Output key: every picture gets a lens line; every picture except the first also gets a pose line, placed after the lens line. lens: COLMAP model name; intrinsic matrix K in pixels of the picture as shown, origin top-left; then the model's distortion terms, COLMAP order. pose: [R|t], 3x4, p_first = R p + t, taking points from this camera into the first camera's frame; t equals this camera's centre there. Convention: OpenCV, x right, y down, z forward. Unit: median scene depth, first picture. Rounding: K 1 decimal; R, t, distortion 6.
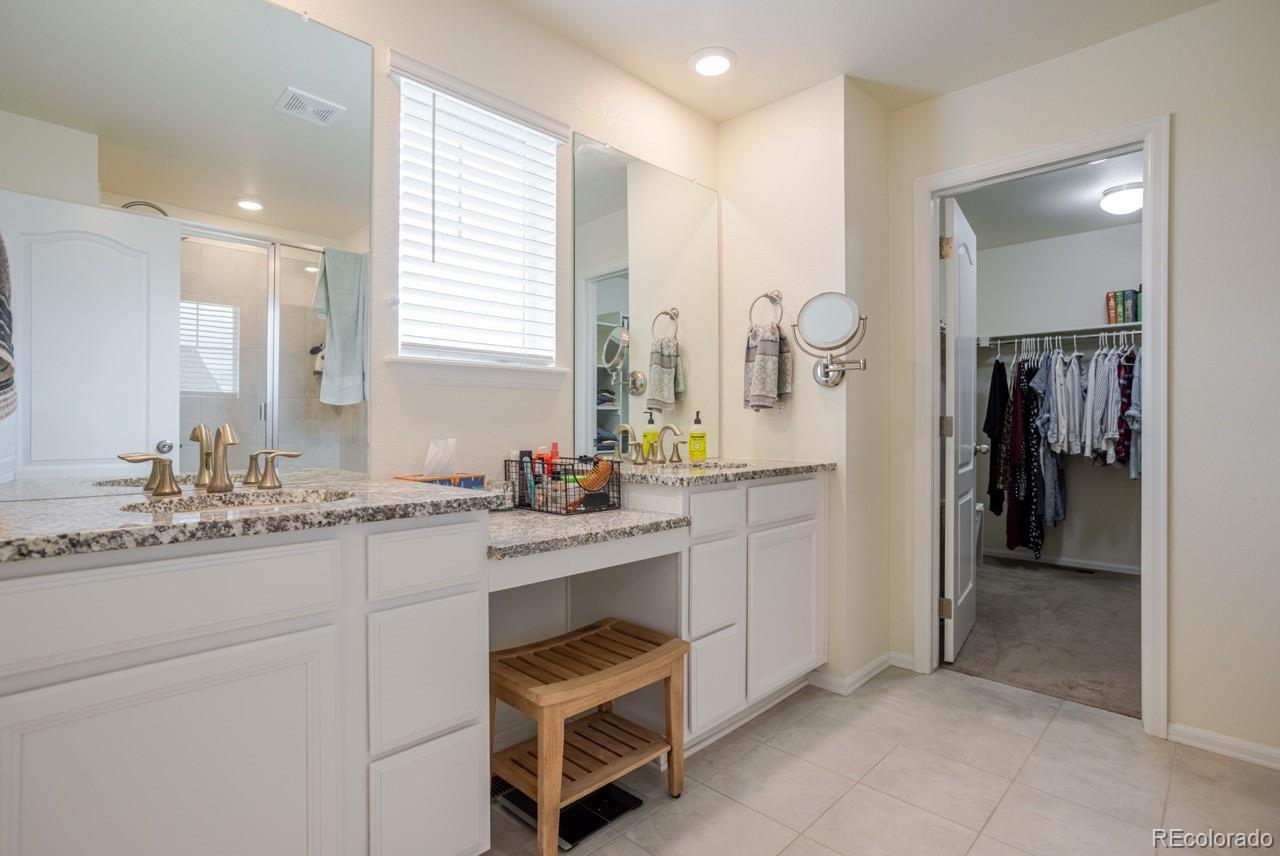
lens RADIAL K [[631.9, 0, 633.3], [0, 631.9, 424.7], [0, 0, 1]] dist [-0.000216, 0.023562]
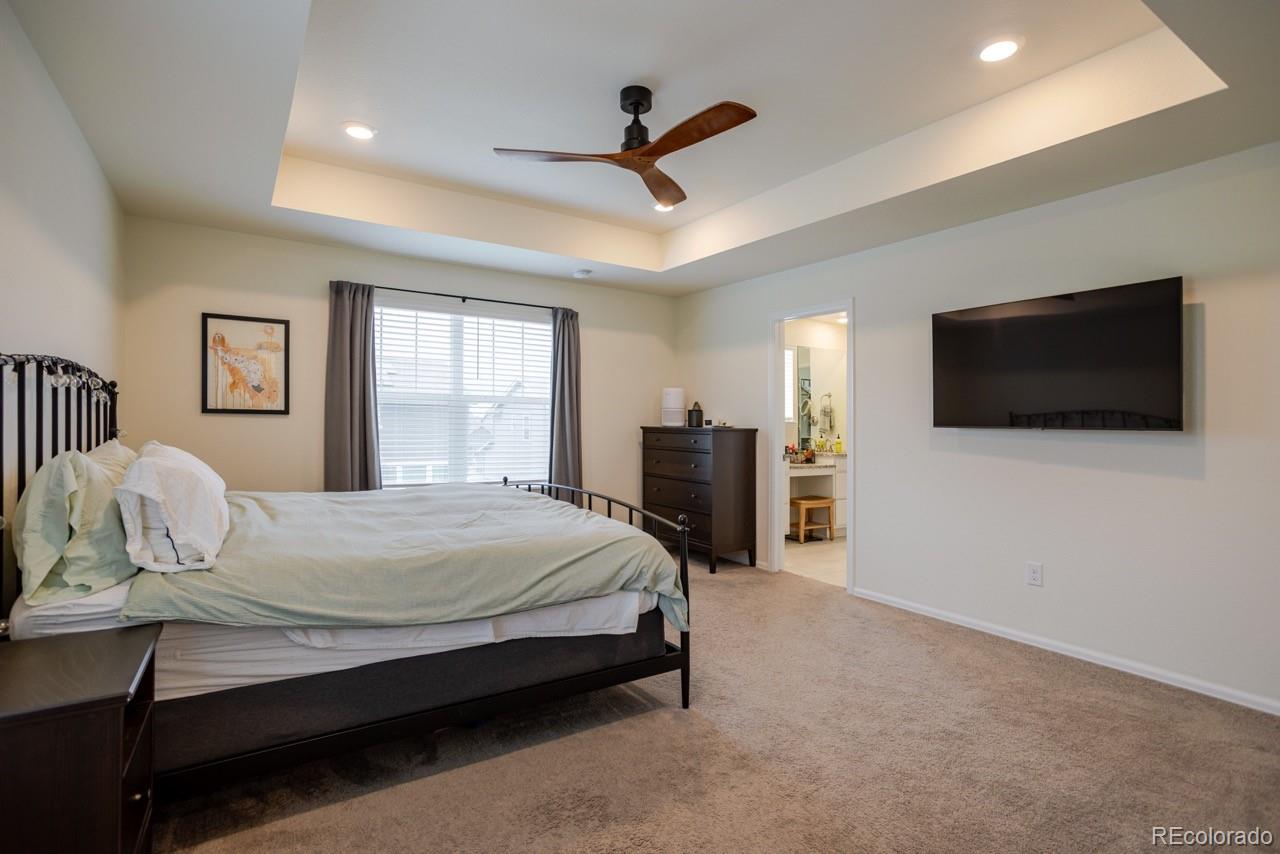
lens RADIAL K [[627.1, 0, 643.5], [0, 627.1, 432.5], [0, 0, 1]] dist [-0.023661, 0.000502]
pose [[0.978176, 0.005119, -0.207717, -0.196435], [-0.003107, 0.999945, 0.010010, -0.058611], [0.207757, -0.009146, 0.978138, -2.210756]]
